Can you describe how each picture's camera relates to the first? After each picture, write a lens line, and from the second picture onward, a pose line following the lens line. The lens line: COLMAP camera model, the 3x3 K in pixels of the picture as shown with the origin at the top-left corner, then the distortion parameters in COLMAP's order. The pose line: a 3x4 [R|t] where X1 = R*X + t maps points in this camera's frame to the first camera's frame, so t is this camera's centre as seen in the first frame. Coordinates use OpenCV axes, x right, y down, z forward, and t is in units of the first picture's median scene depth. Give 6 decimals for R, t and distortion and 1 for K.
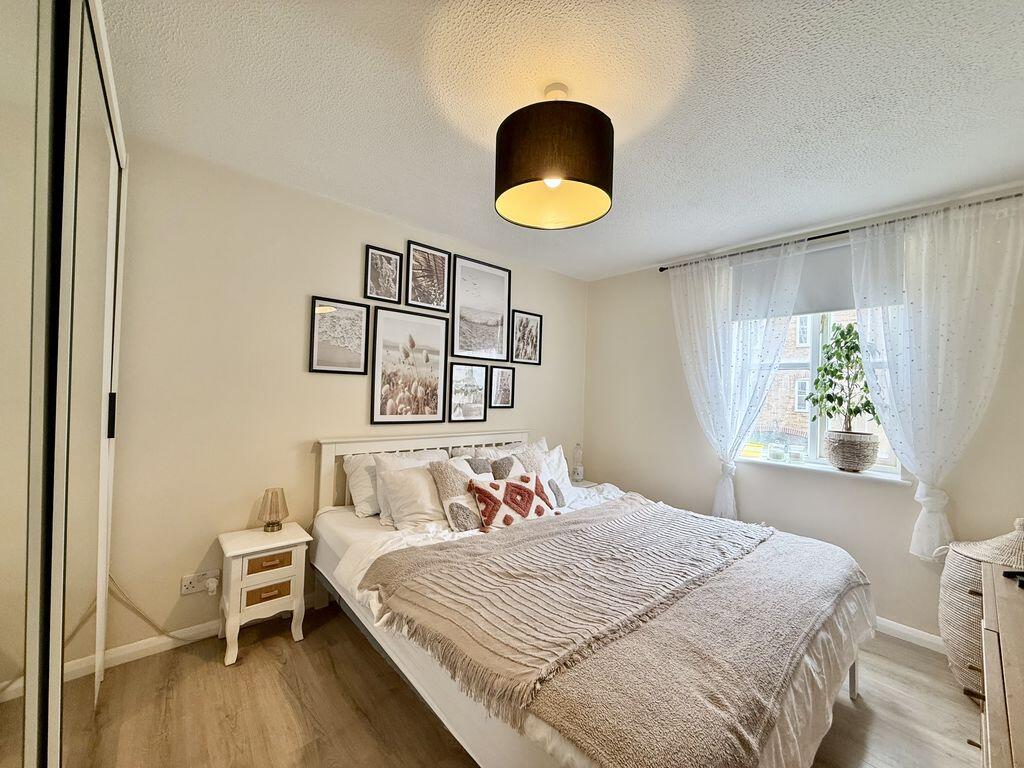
lens RADIAL K [[401.3, 0, 504.6], [0, 401.3, 390.5], [0, 0, 1]] dist [-0.001424, -0.000159]
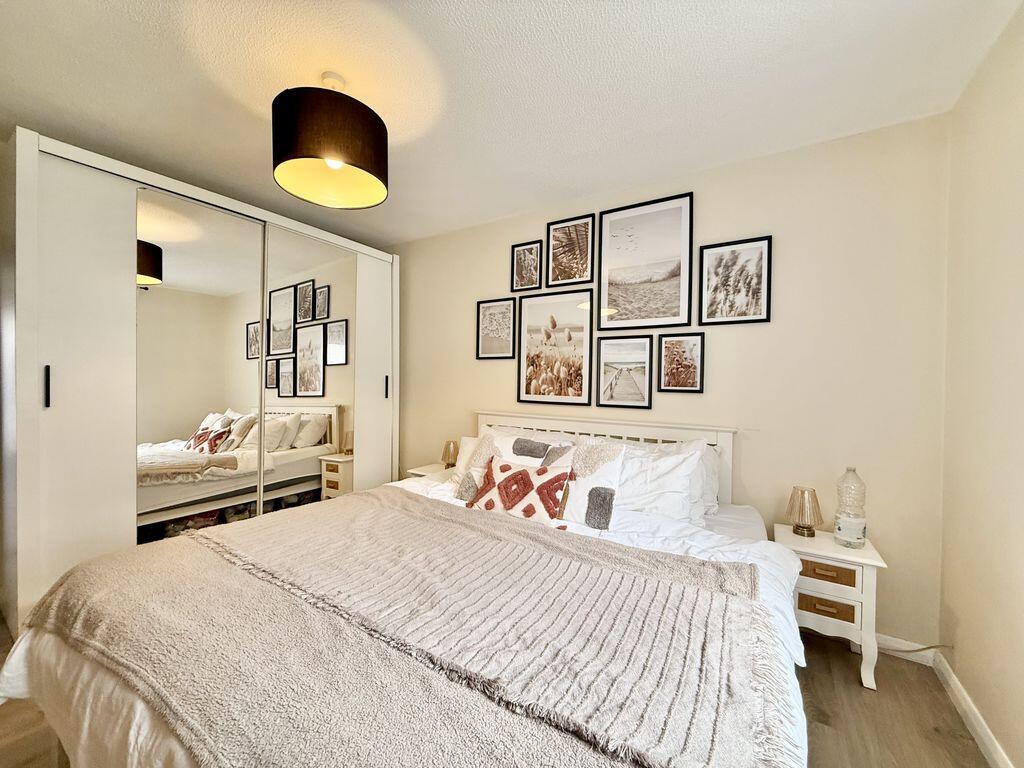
lens RADIAL K [[401.3, 0, 502.6], [0, 401.3, 375.7], [0, 0, 1]] dist [-0.001424, -0.000159]
pose [[0.299581, -0.024202, -0.953764, 0.661975], [0.011208, 0.999698, -0.021847, 0.030744], [0.954005, -0.004145, 0.299762, 0.563794]]
